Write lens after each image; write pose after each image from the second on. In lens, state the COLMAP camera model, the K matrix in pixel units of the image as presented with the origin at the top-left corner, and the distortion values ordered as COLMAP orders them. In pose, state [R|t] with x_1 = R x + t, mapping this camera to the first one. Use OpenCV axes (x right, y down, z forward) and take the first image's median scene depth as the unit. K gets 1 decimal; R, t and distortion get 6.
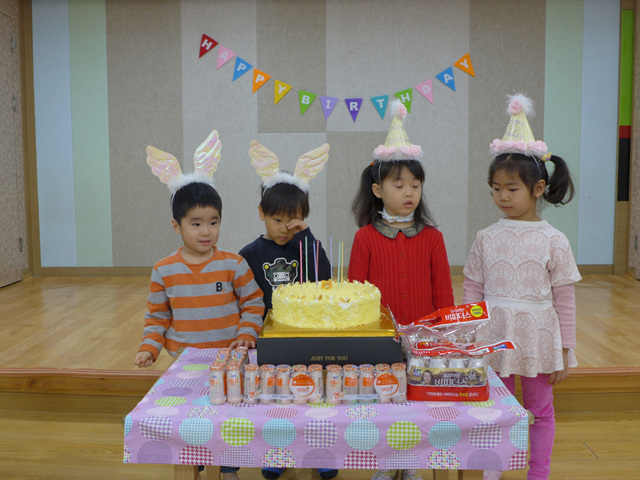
lens RADIAL K [[659.9, 0, 316.0], [0, 659.9, 223.3], [0, 0, 1]] dist [-0.067151, 0.000000]
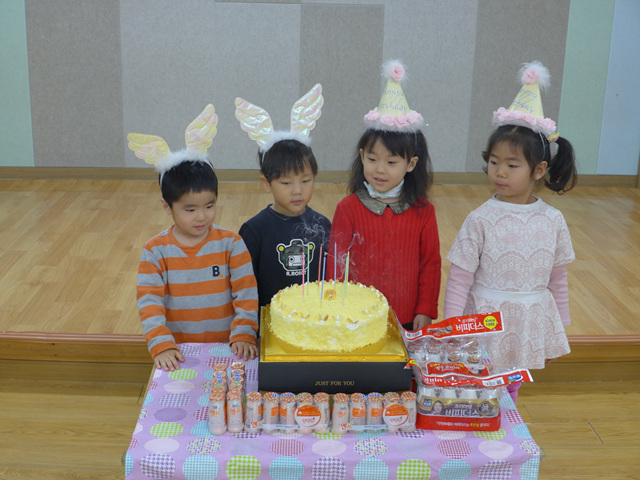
lens RADIAL K [[823.9, 0, 322.4], [0, 823.9, 246.2], [0, 0, 1]] dist [-0.097398, 0.000000]
pose [[0.997931, 0.012300, 0.063113, -0.072577], [-0.024961, 0.978665, 0.203941, -0.220544], [-0.059257, -0.205094, 0.976947, -0.101961]]
